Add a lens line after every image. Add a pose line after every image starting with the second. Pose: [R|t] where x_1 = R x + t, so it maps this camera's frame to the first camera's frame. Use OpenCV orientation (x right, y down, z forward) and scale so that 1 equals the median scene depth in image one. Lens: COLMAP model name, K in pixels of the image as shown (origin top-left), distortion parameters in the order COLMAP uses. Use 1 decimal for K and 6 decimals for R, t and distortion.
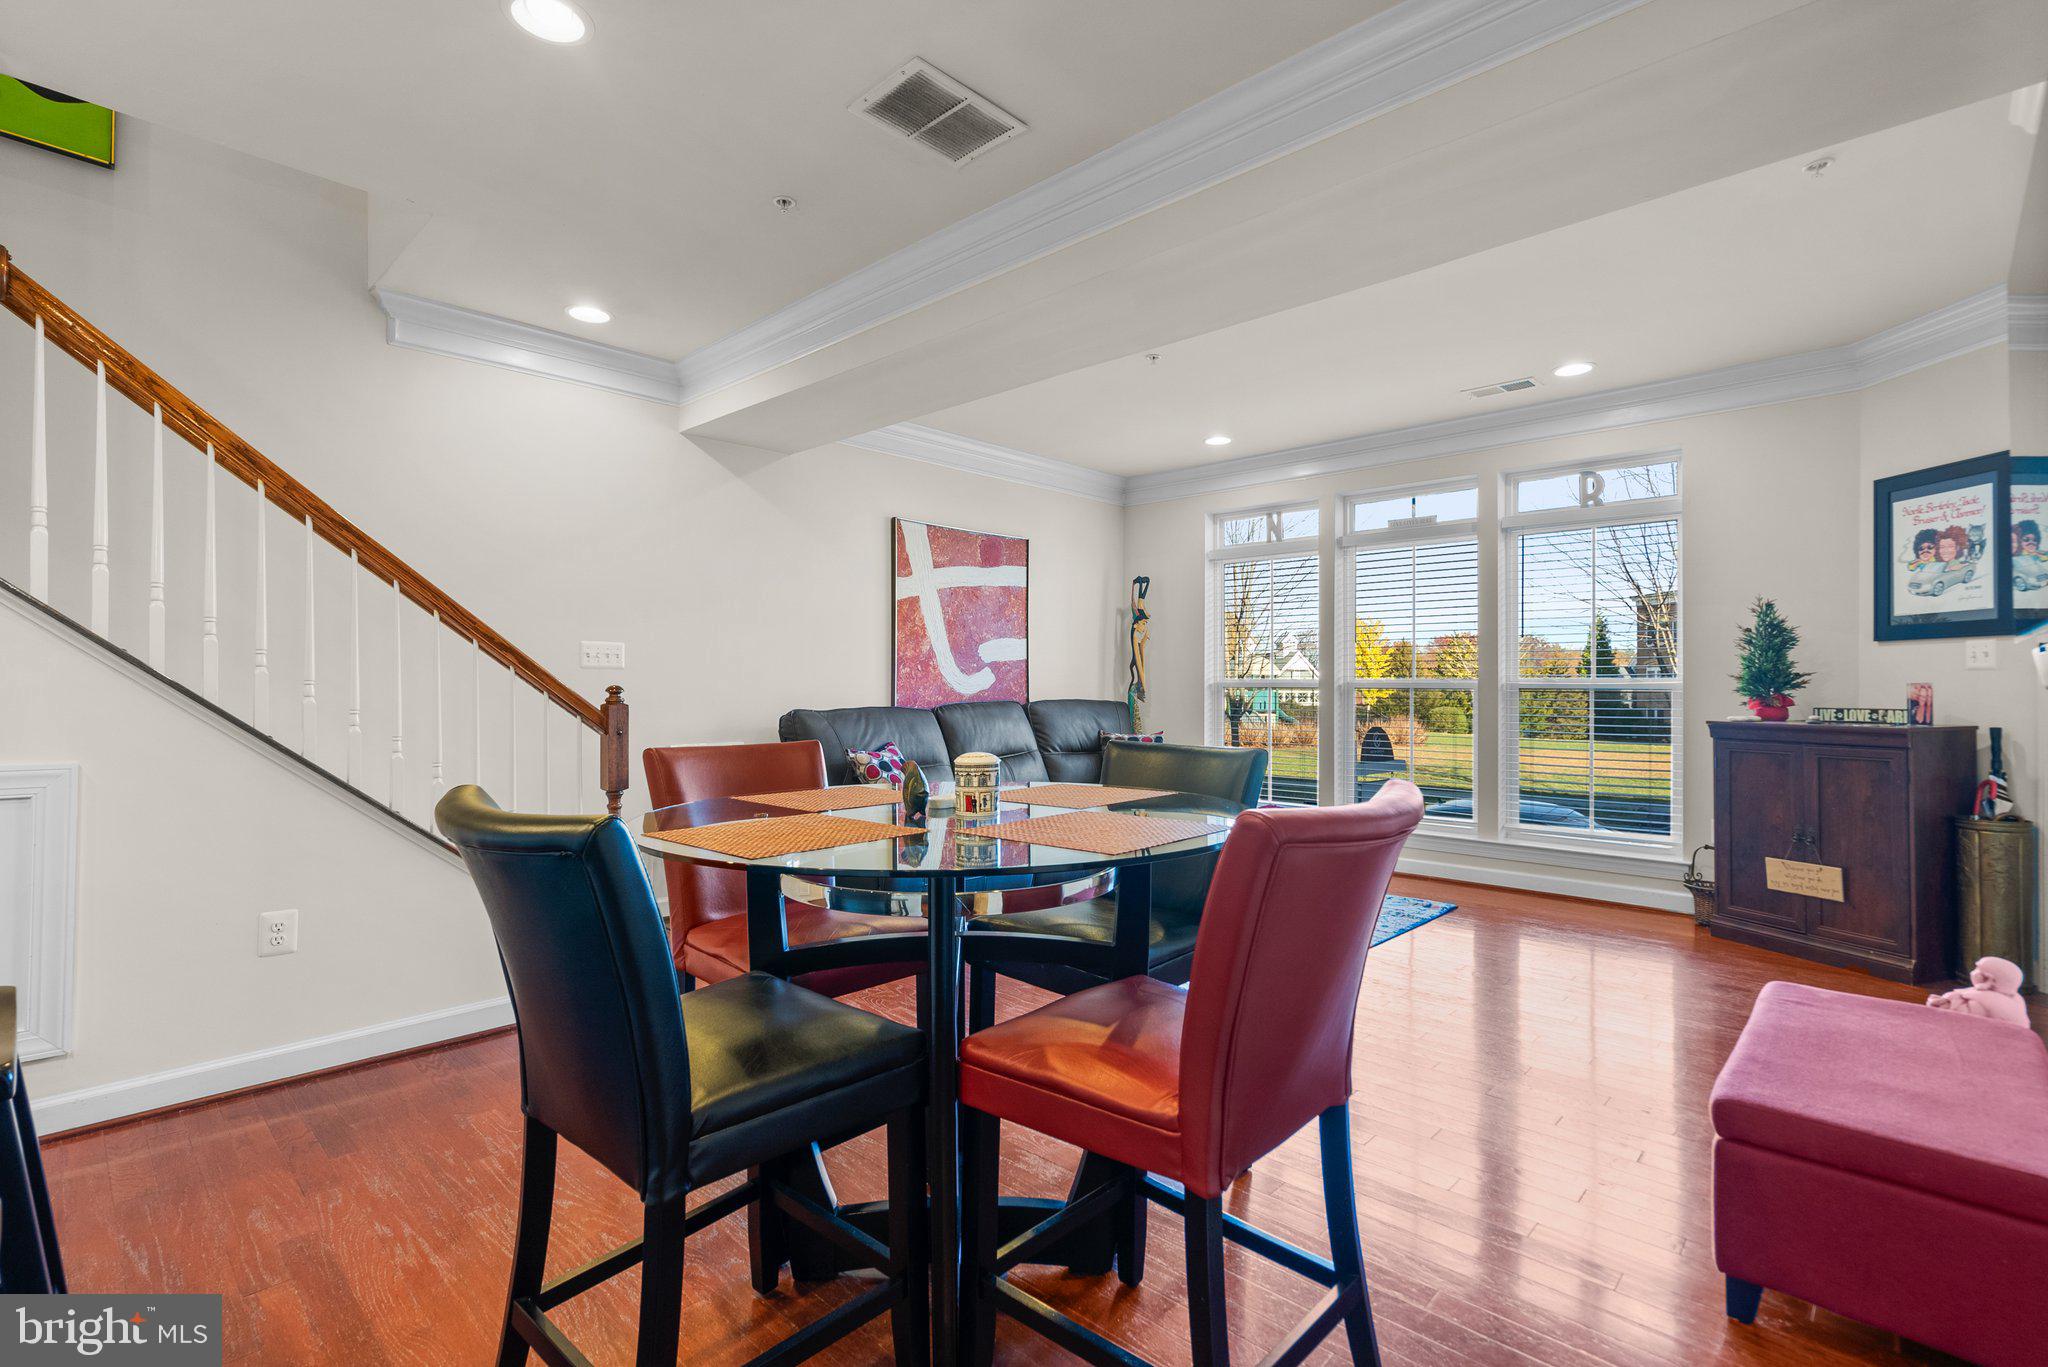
lens RADIAL K [[942.8, 0, 1024.0], [0, 942.8, 683.5], [0, 0, 1]] dist [0.002679, -0.000375]
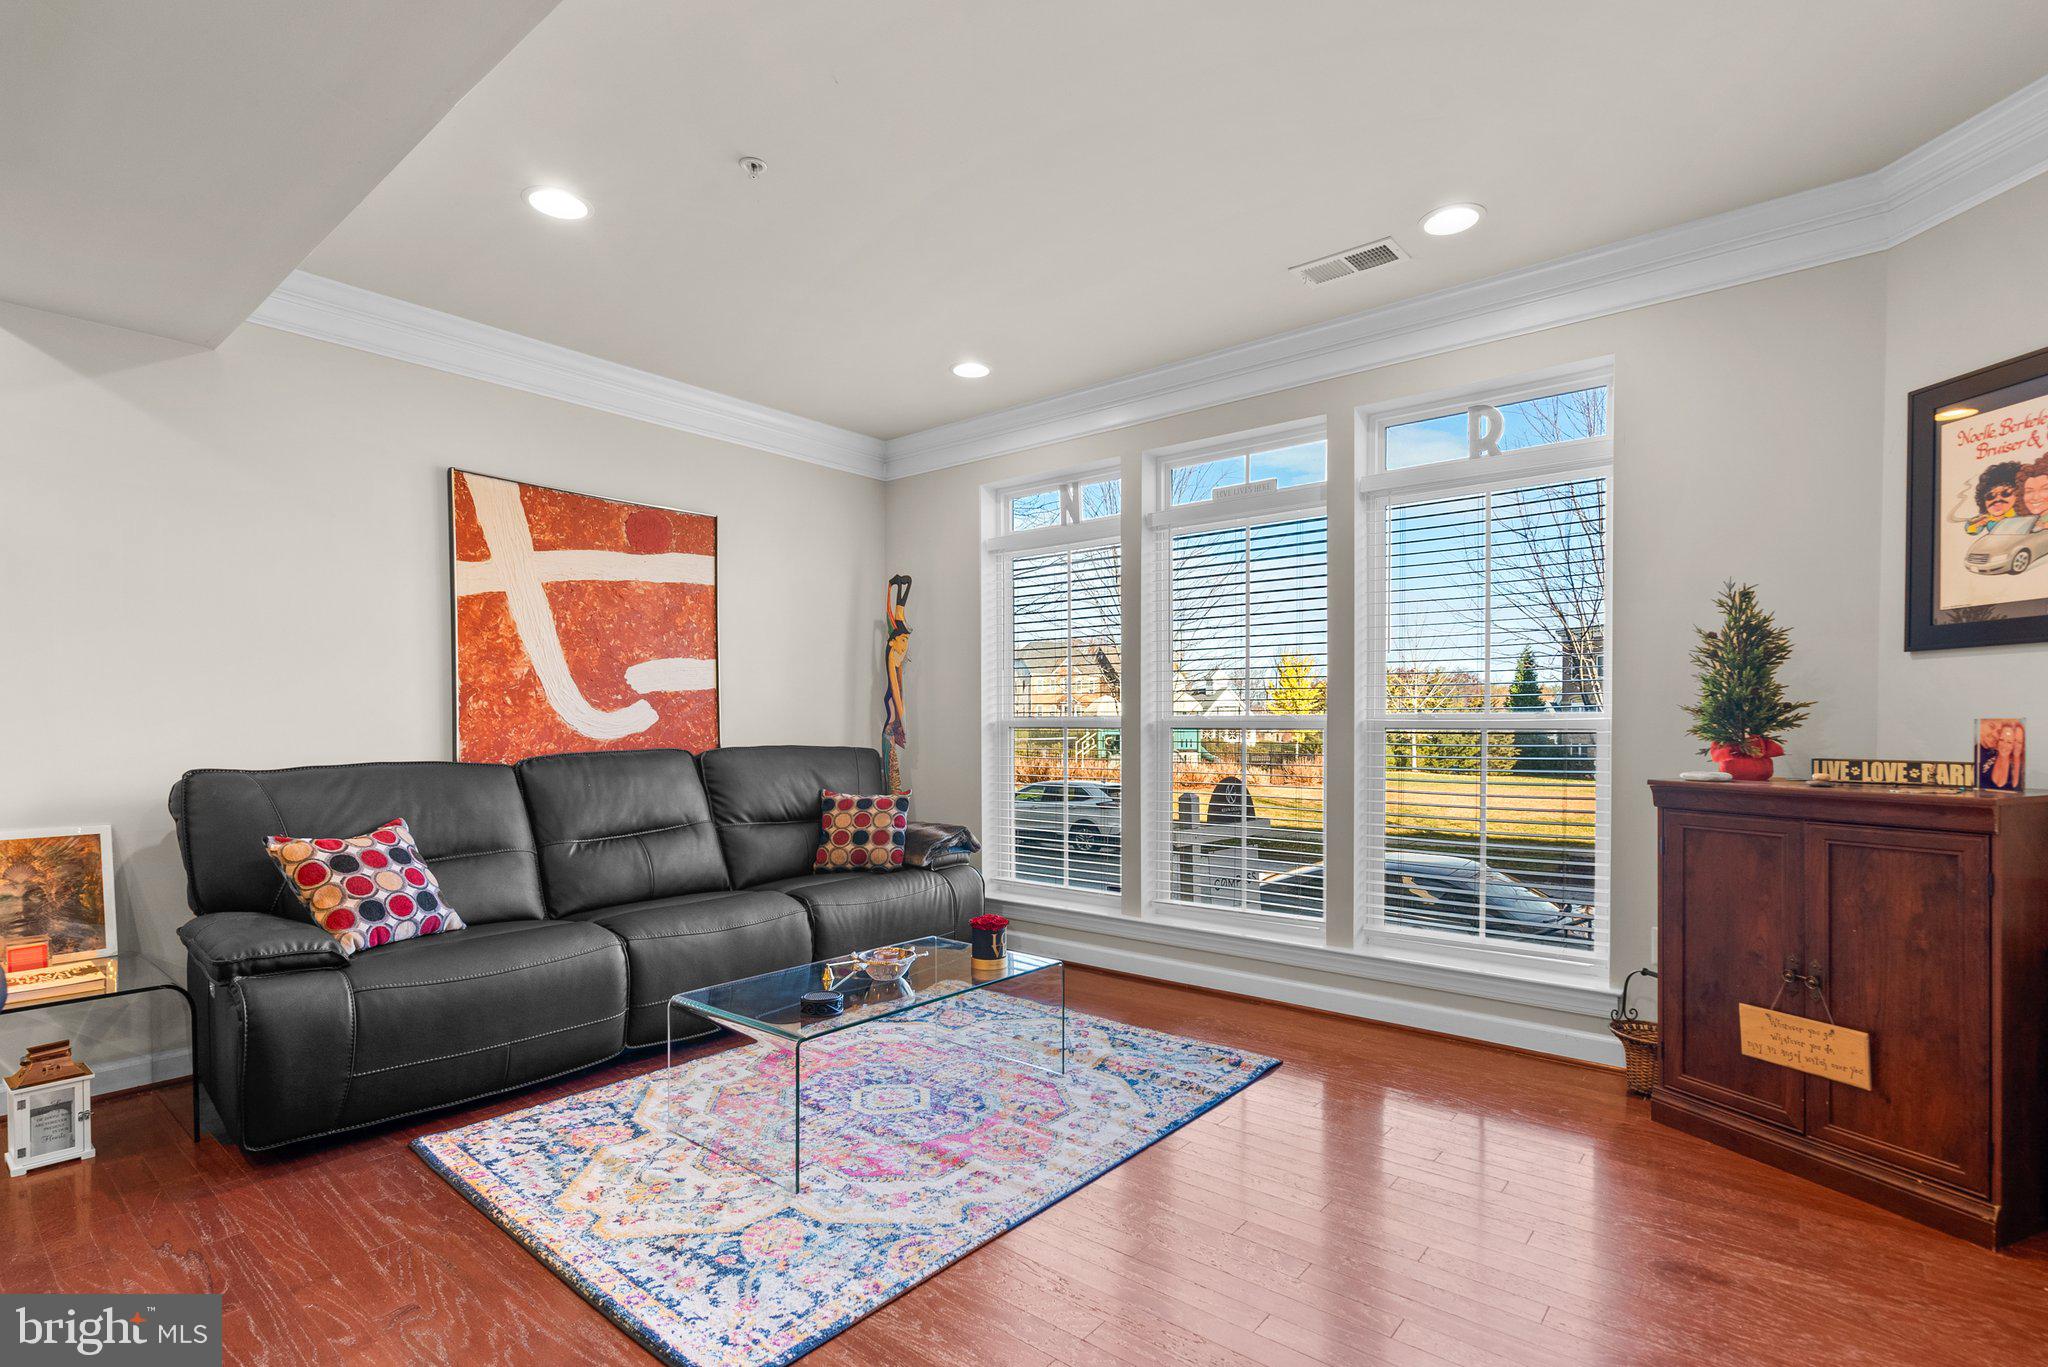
lens RADIAL K [[969.1, 0, 1024.4], [0, 969.1, 740.3], [0, 0, 1]] dist [-0.005604, 0.001862]
pose [[0.997752, -0.005072, 0.066826, 0.221231], [0.003791, 0.999807, 0.019281, -0.000575], [-0.066911, -0.018984, 0.997578, 0.321604]]
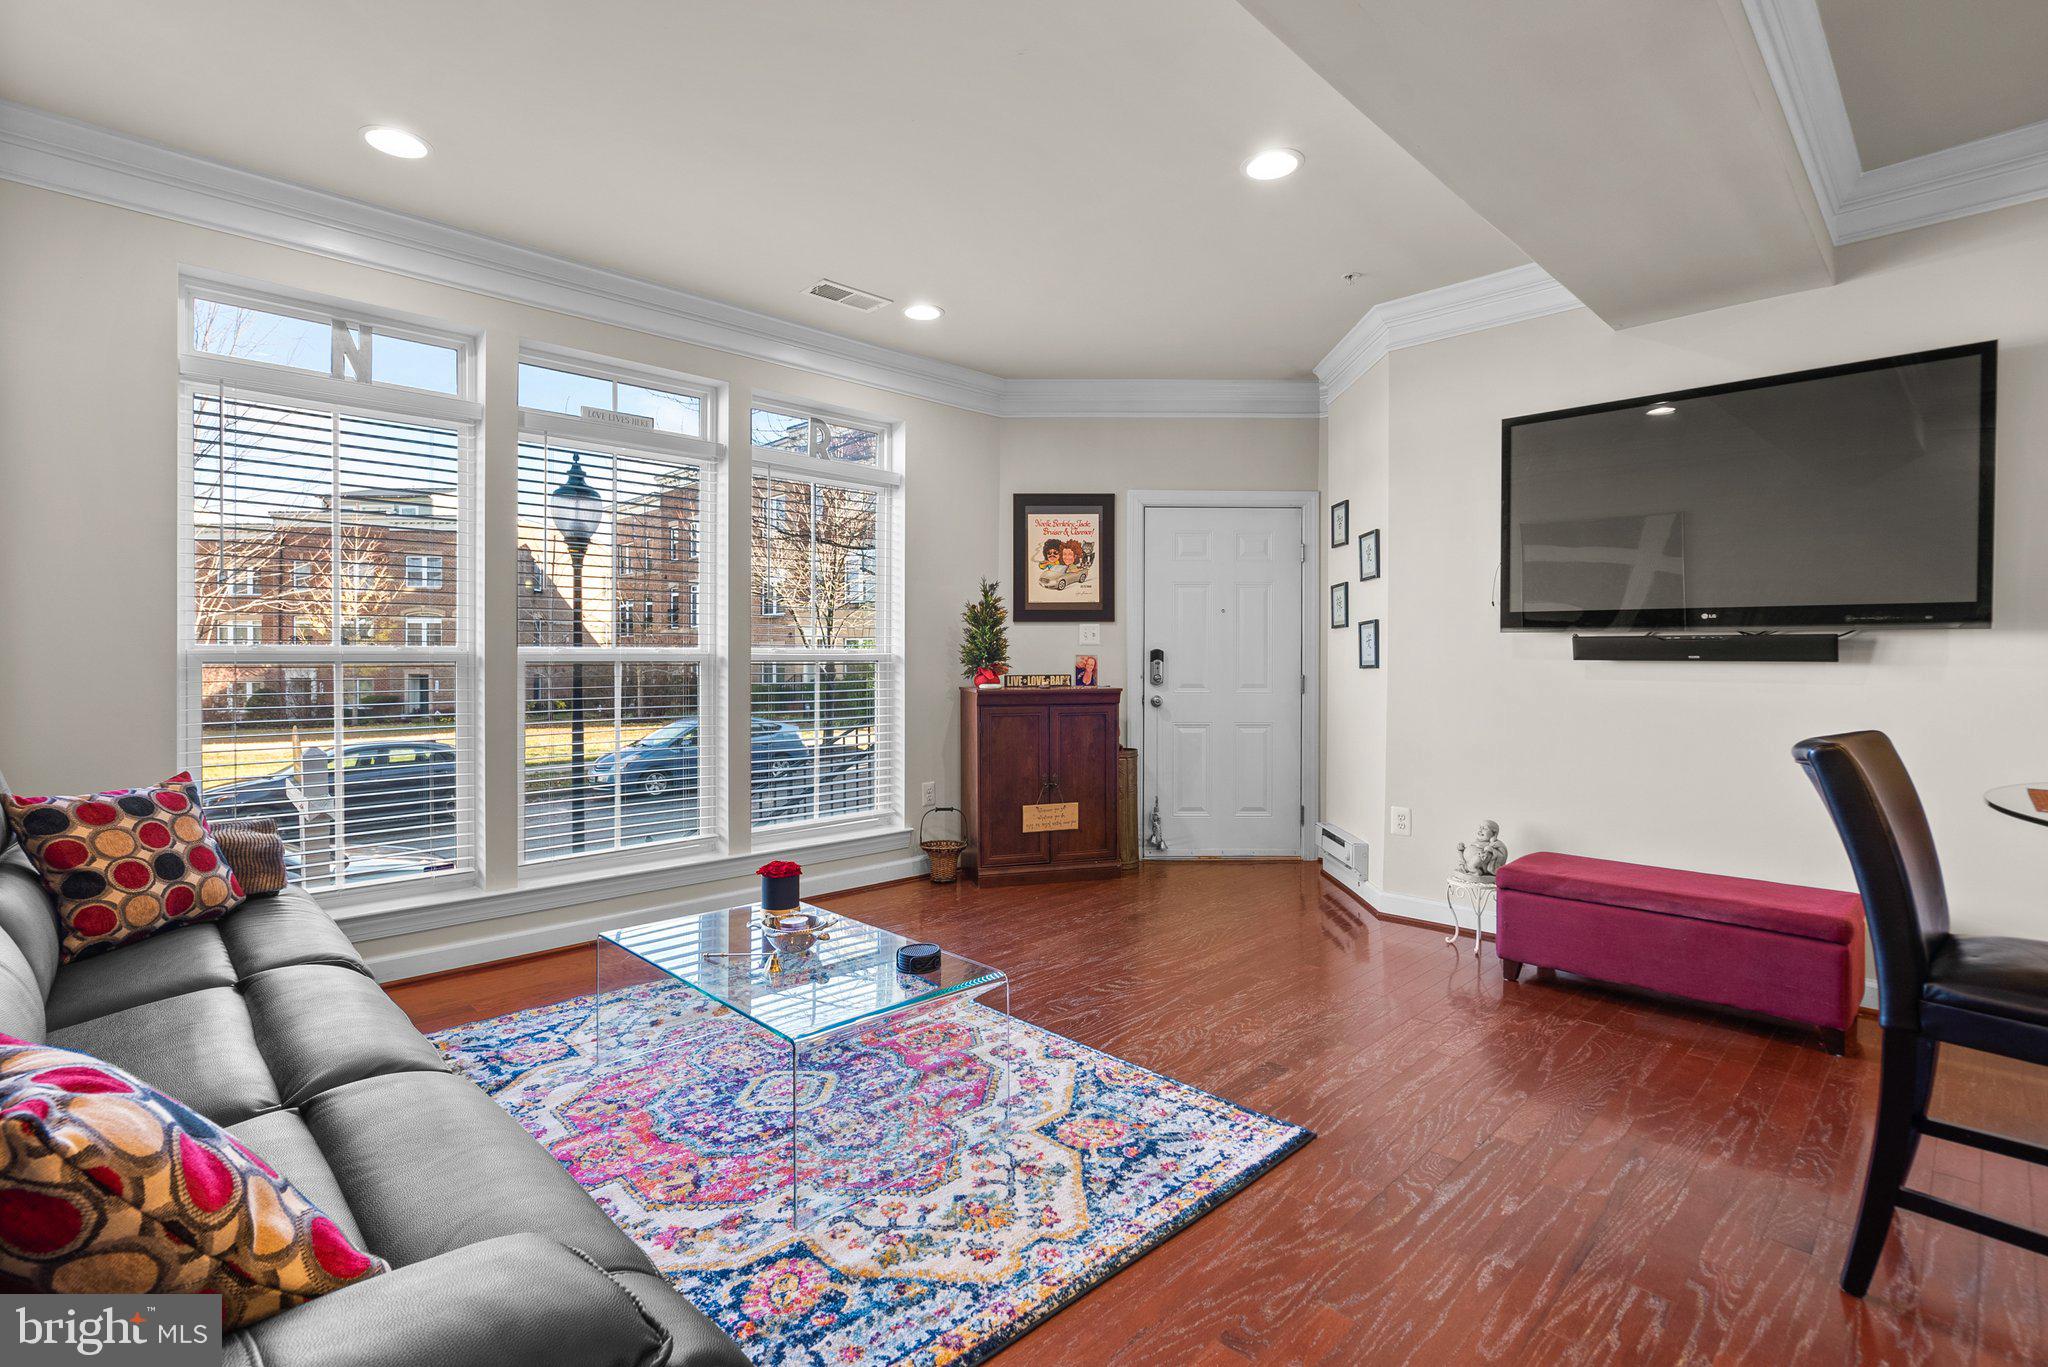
lens RADIAL K [[951.5, 0, 1023.1], [0, 951.5, 651.9], [0, 0, 1]] dist [-0.002995, 0.000094]
pose [[0.043666, 0.002243, 0.999044, -0.294252], [-0.000679, 0.999997, -0.002215, -0.000916], [-0.999046, -0.000581, 0.043668, 0.747454]]
